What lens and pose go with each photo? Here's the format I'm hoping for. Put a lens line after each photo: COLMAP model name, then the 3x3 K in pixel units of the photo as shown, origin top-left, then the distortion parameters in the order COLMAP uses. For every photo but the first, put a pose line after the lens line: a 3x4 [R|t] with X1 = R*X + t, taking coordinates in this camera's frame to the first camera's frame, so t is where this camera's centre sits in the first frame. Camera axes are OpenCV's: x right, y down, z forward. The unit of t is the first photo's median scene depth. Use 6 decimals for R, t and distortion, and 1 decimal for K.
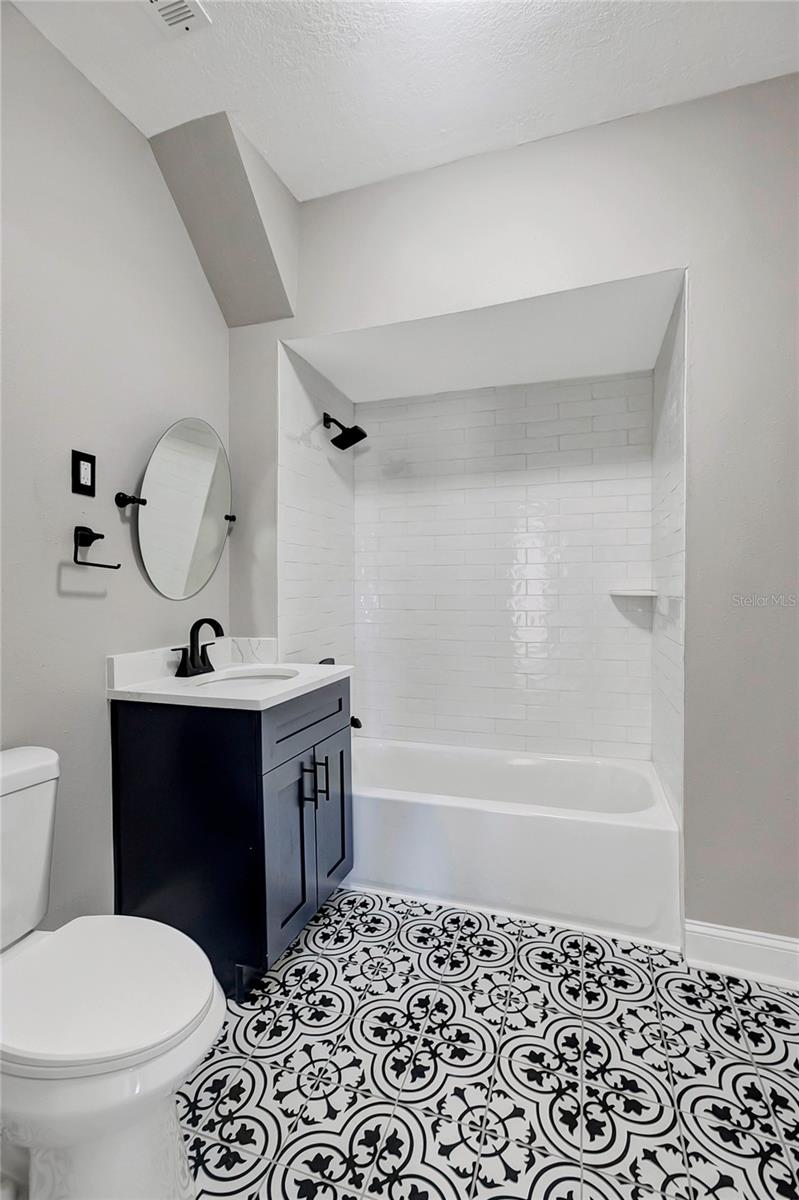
lens RADIAL K [[559.3, 0, 402.8], [0, 559.3, 591.7], [0, 0, 1]] dist [-0.002193, 0.000977]
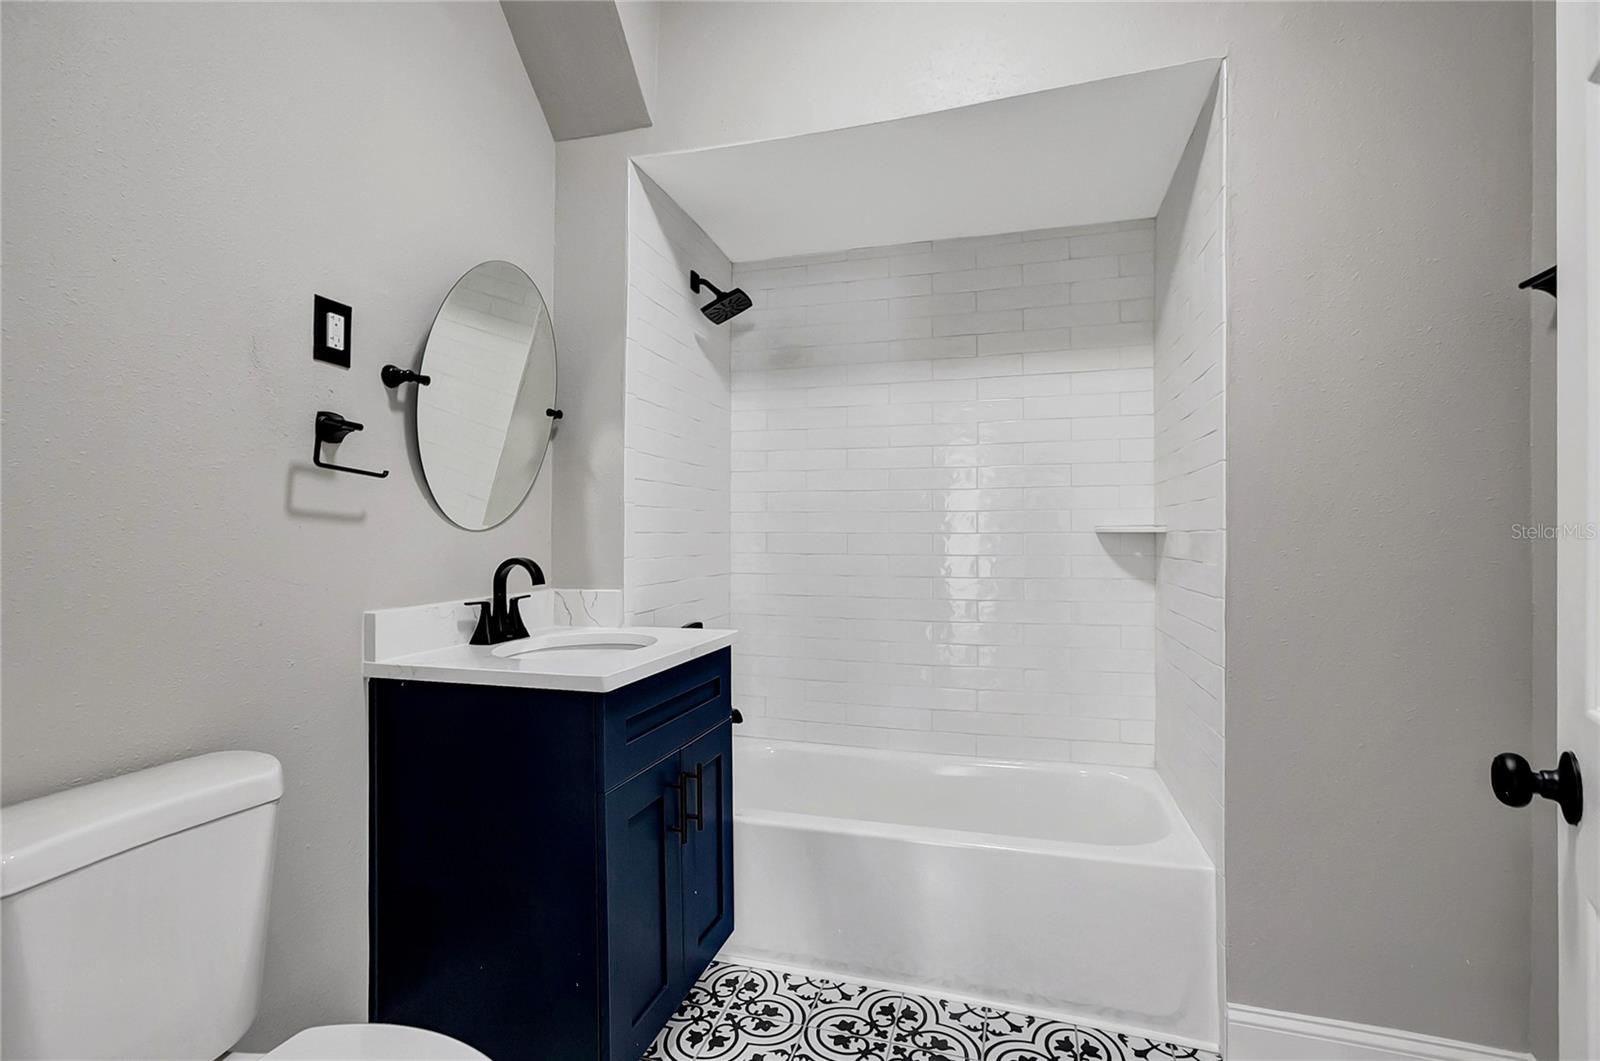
lens RADIAL K [[745.7, 0, 801.2], [0, 745.7, 532.1], [0, 0, 1]] dist [-0.002193, 0.000977]
pose [[0.999514, 0.006784, 0.030429, -0.040221], [-0.006352, 0.999878, -0.014268, 0.027370], [-0.030522, 0.014067, 0.999435, 0.096950]]
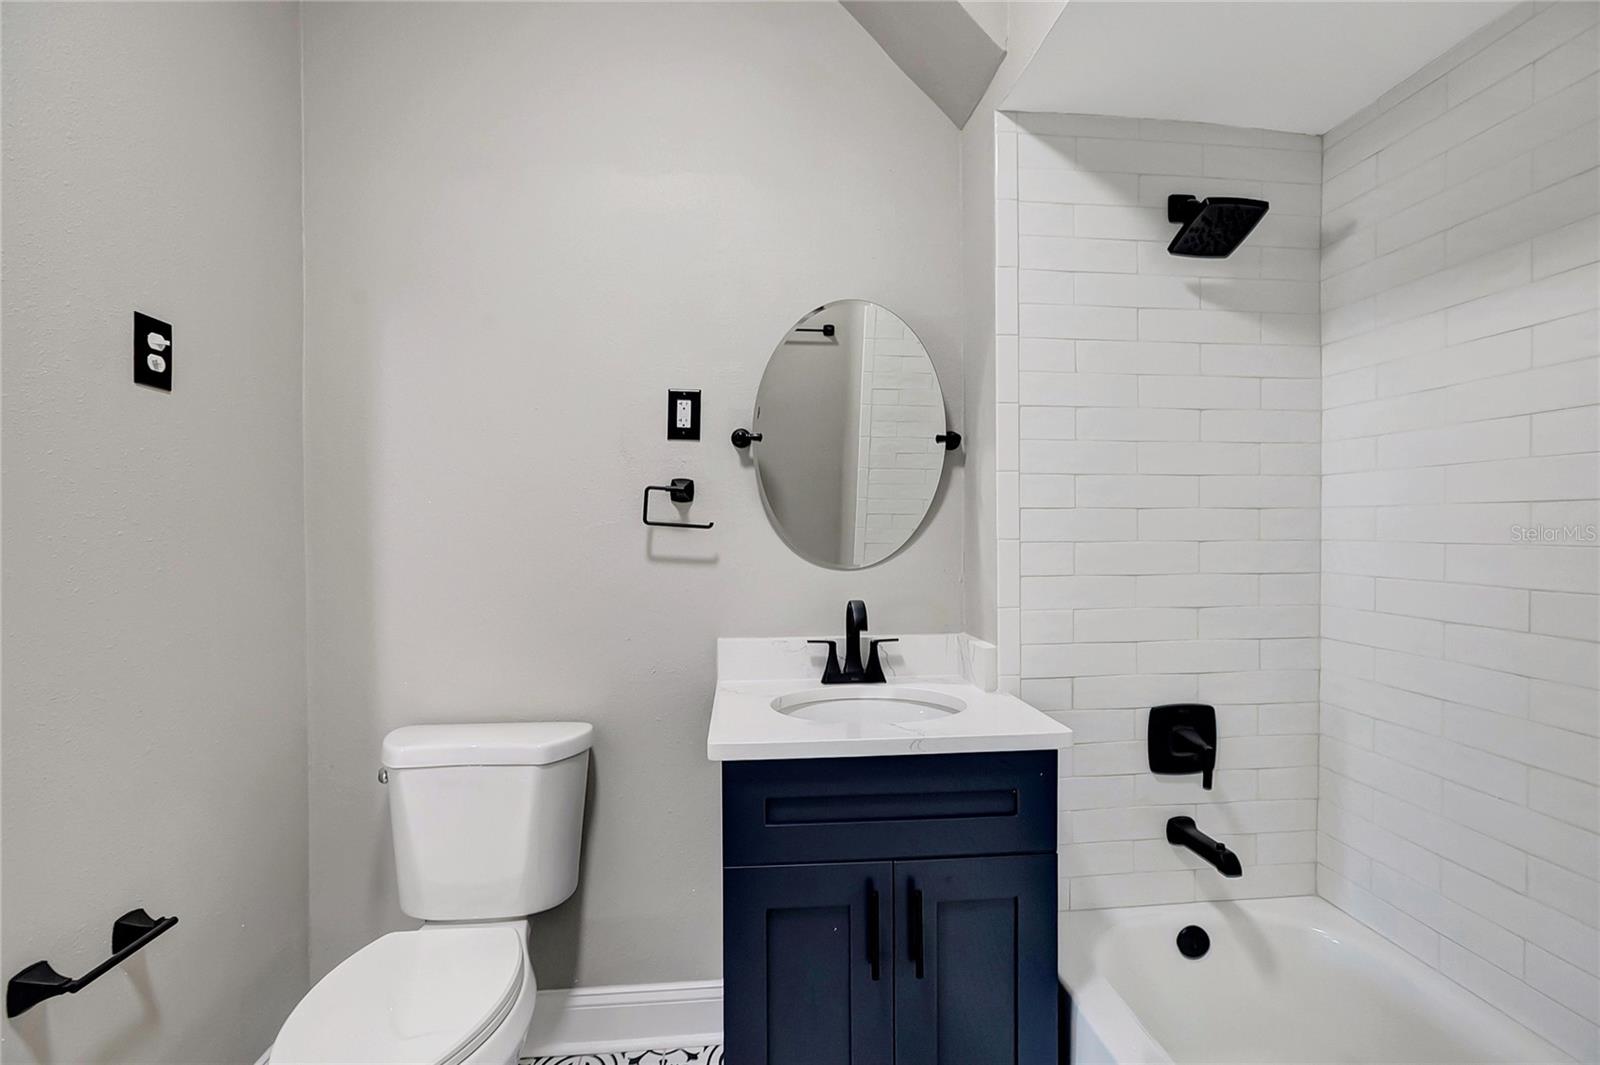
lens RADIAL K [[745.7, 0, 801.2], [0, 745.7, 534.1], [0, 0, 1]] dist [-0.002193, 0.000977]
pose [[0.406364, 0.008275, -0.913674, 0.429433], [-0.009341, 0.999944, 0.004902, -0.034965], [0.913664, 0.006542, 0.406419, 0.602692]]
